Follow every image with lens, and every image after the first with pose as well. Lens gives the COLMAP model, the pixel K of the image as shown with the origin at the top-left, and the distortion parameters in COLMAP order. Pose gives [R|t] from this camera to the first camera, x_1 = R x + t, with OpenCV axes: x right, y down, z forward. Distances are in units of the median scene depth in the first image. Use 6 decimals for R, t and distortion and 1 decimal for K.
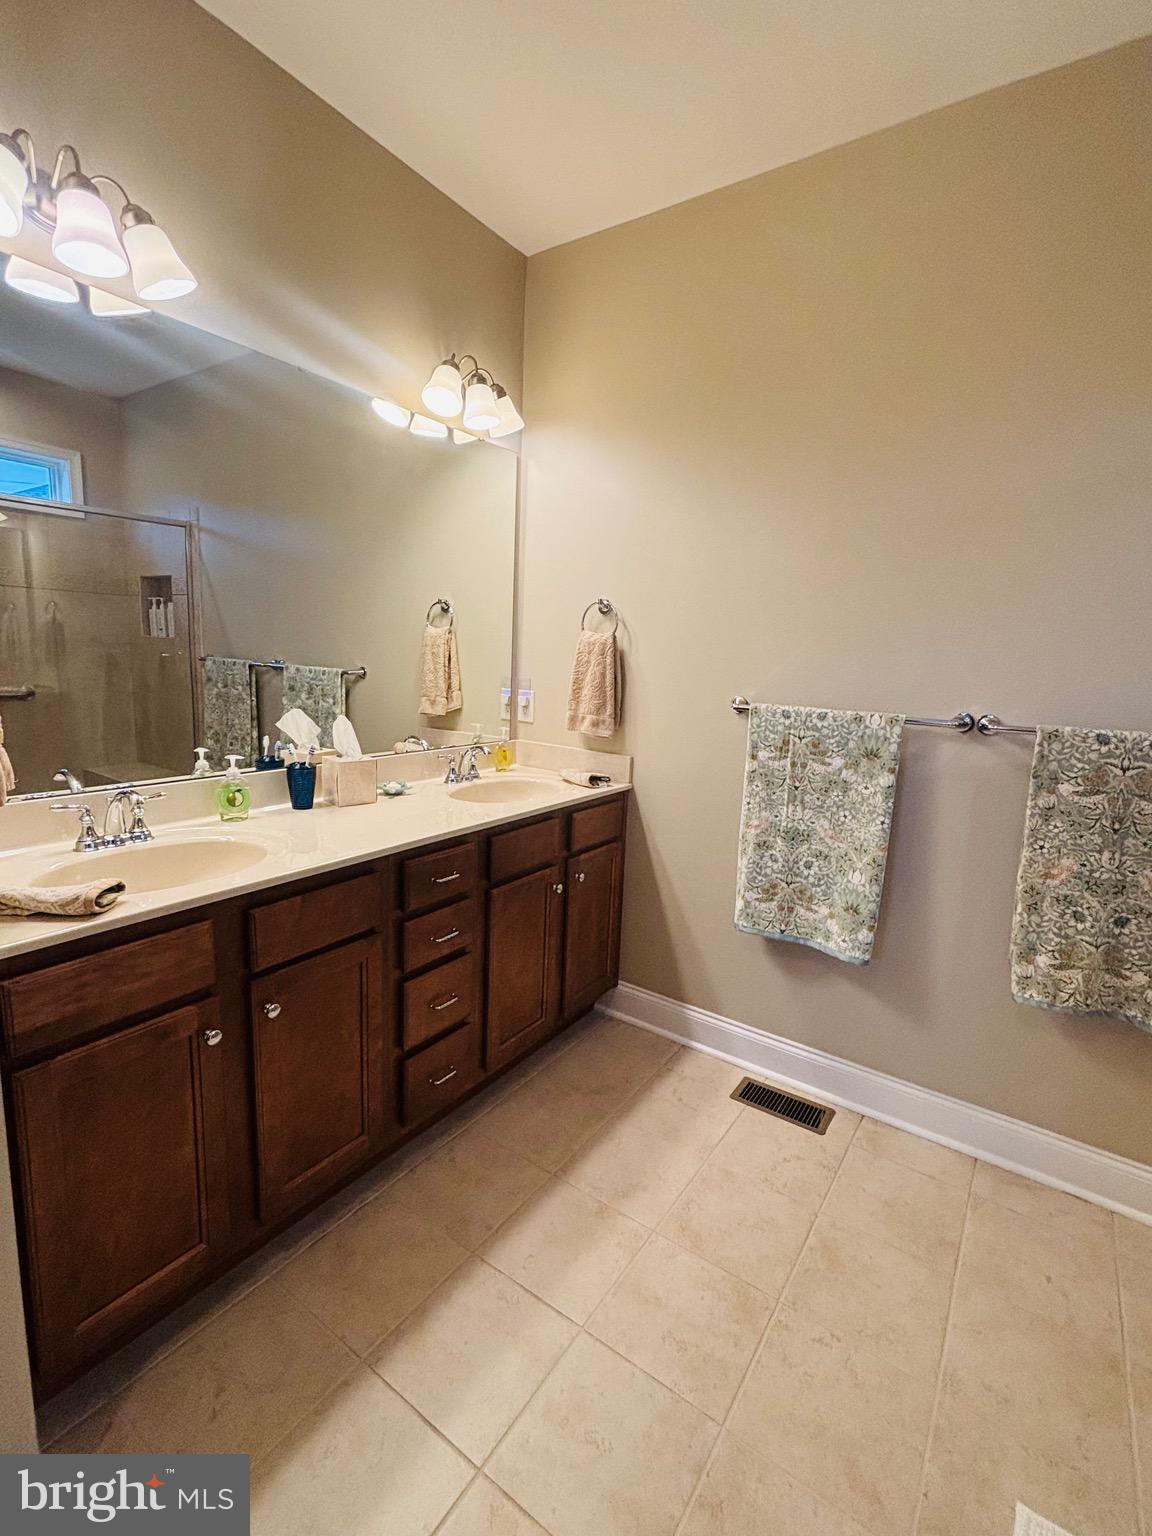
lens RADIAL K [[690.5, 0, 575.5], [0, 690.5, 757.6], [0, 0, 1]] dist [-0.001635, -0.000281]
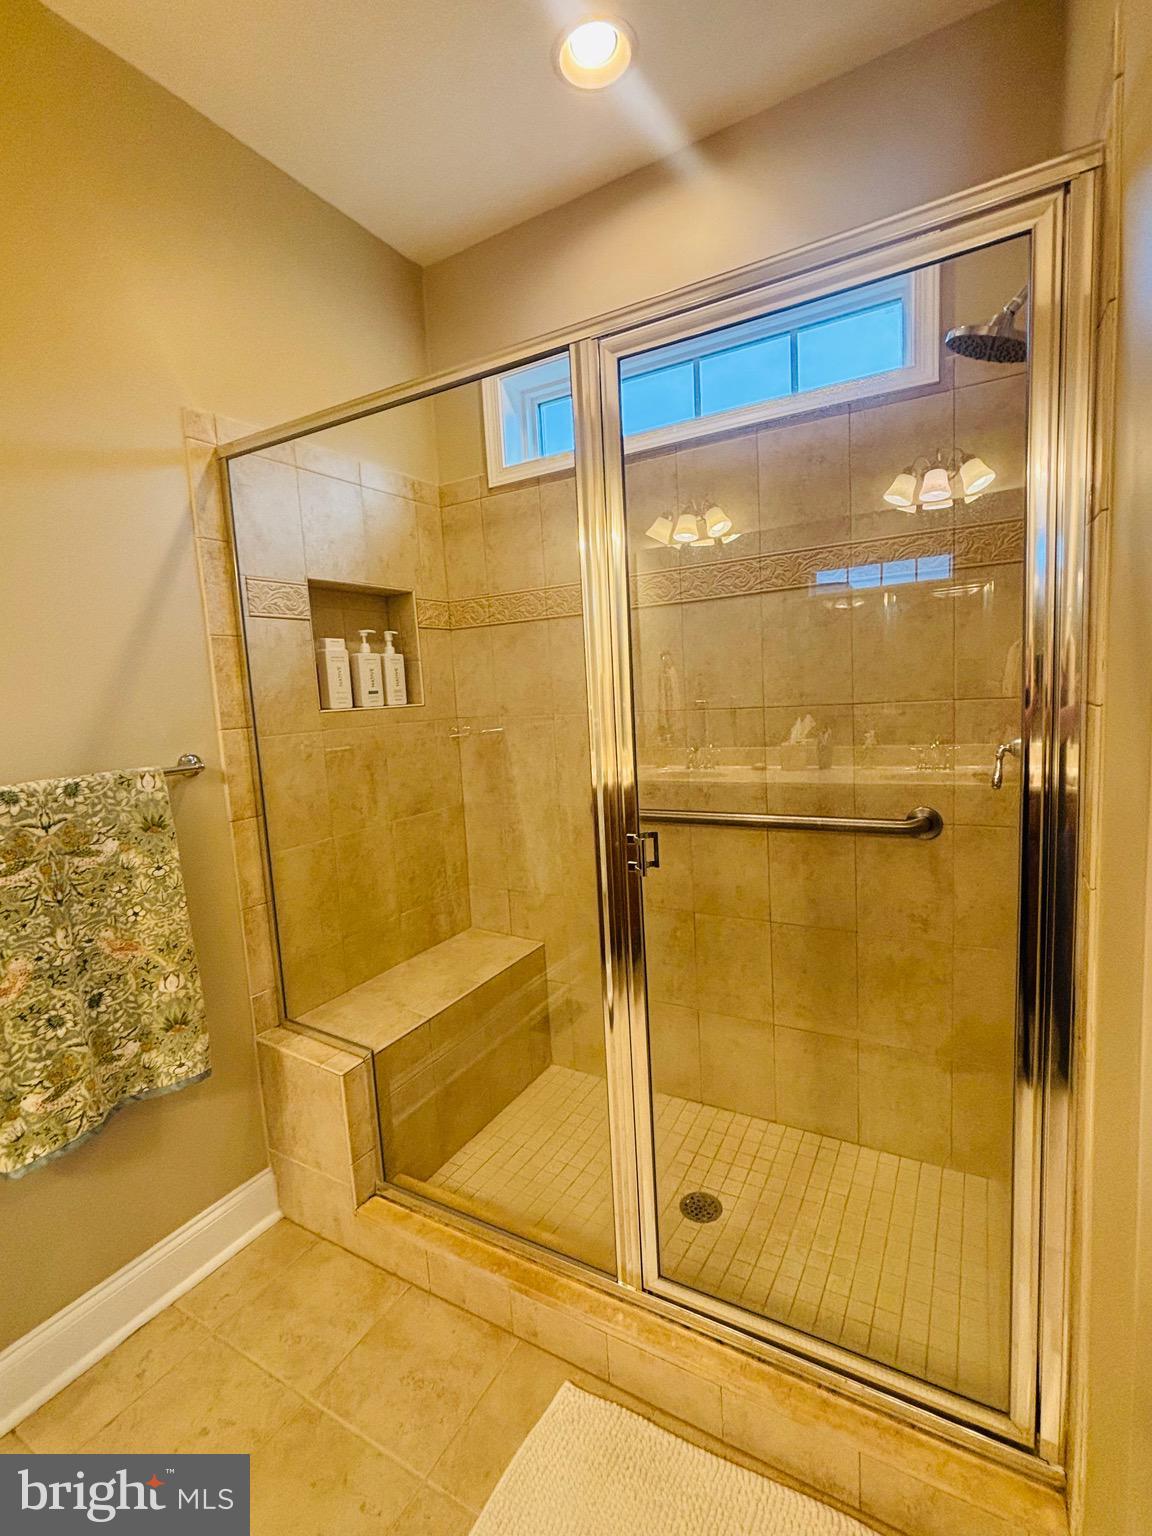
lens RADIAL K [[690.5, 0, 574.1], [0, 690.5, 766.4], [0, 0, 1]] dist [-0.001635, -0.000281]
pose [[-0.102551, -0.139113, 0.984952, -0.052102], [0.199978, 0.967073, 0.157409, -0.047647], [-0.974419, 0.213111, -0.071355, 0.365307]]
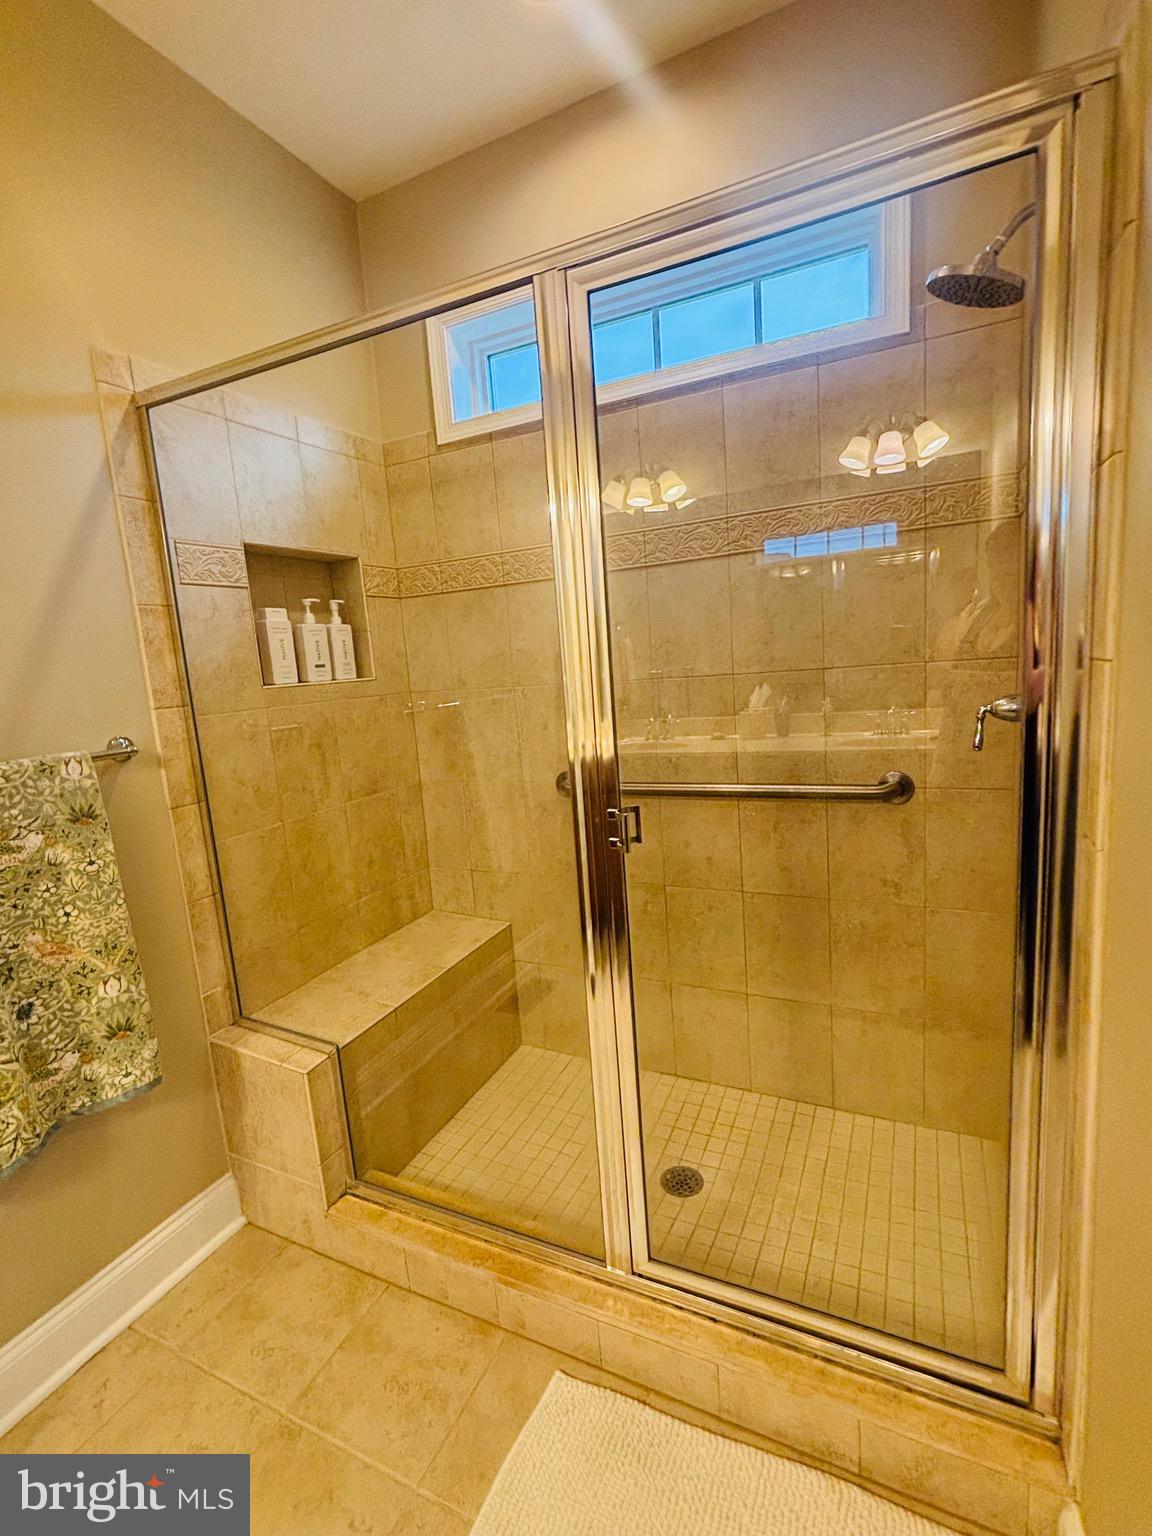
lens RADIAL K [[690.5, 0, 572.6], [0, 690.5, 766.7], [0, 0, 1]] dist [-0.001635, -0.000281]
pose [[-0.178856, -0.171875, 0.968746, -0.008649], [0.212471, 0.954642, 0.208600, -0.044339], [-0.960659, 0.243140, -0.134225, 0.387831]]
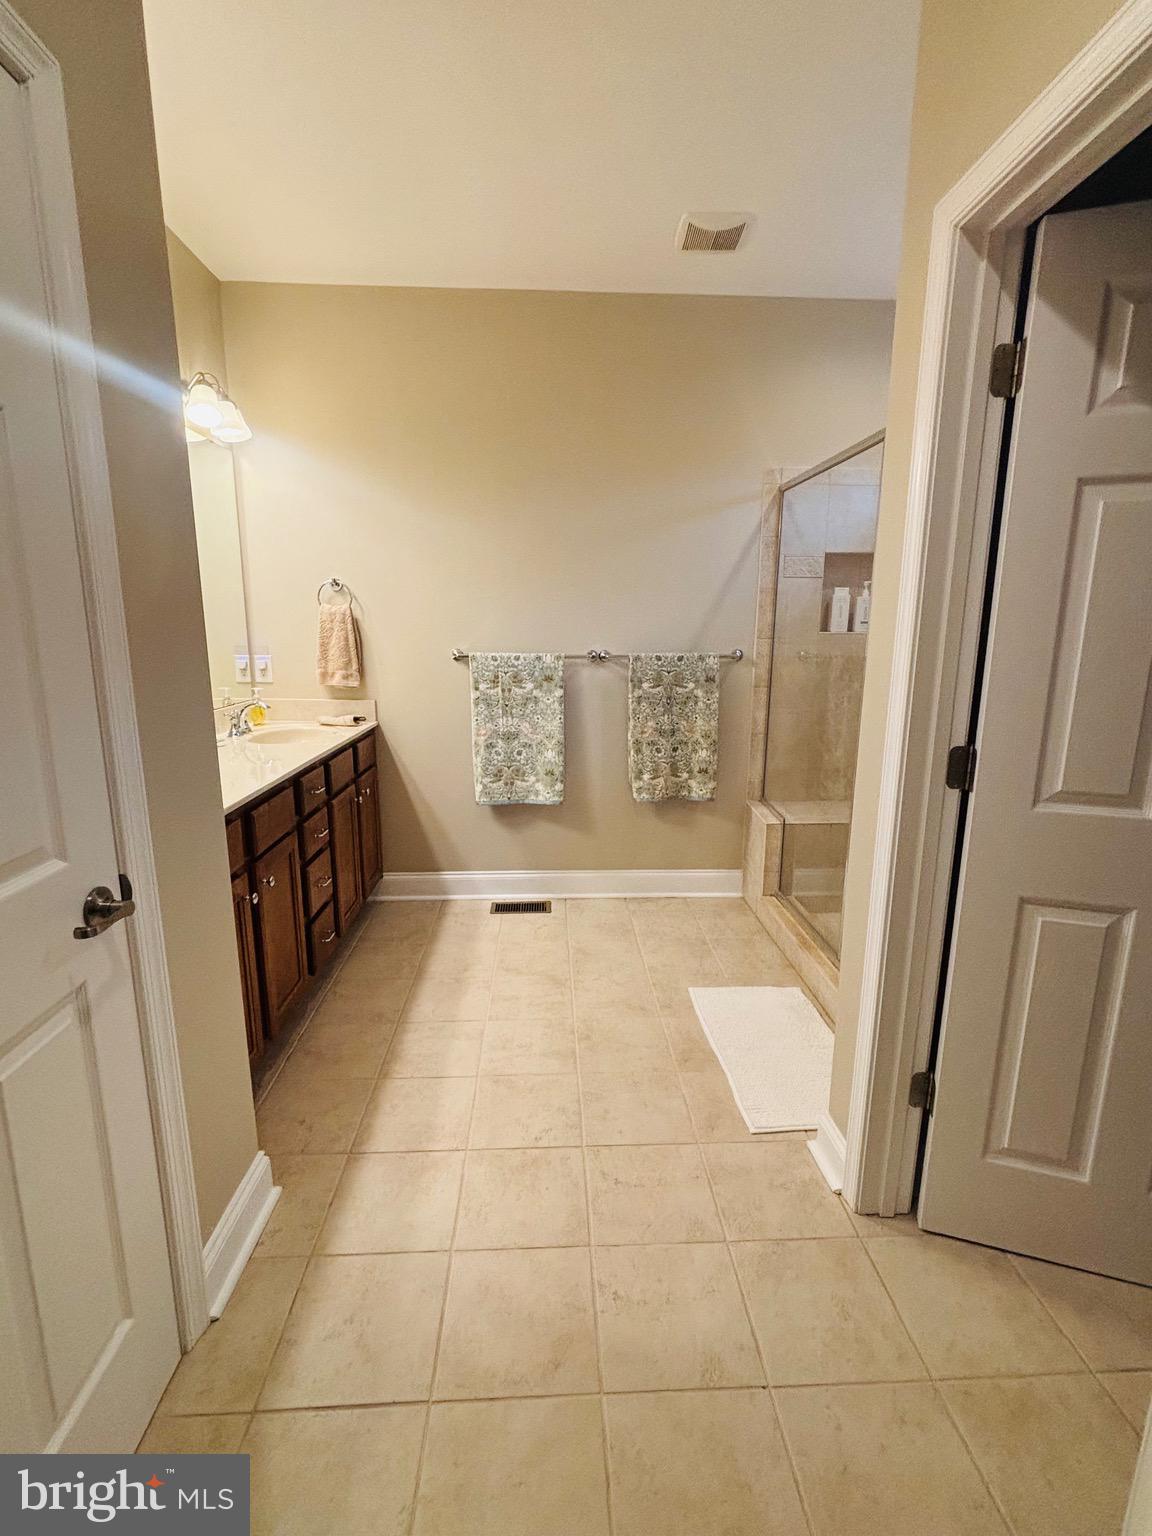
lens RADIAL K [[690.5, 0, 574.8], [0, 690.5, 761.6], [0, 0, 1]] dist [-0.001635, -0.000281]
pose [[0.790166, -0.148204, 0.594704, -0.540037], [0.115803, 0.988948, 0.092587, 0.046870], [-0.601853, -0.004291, 0.798595, -0.361018]]
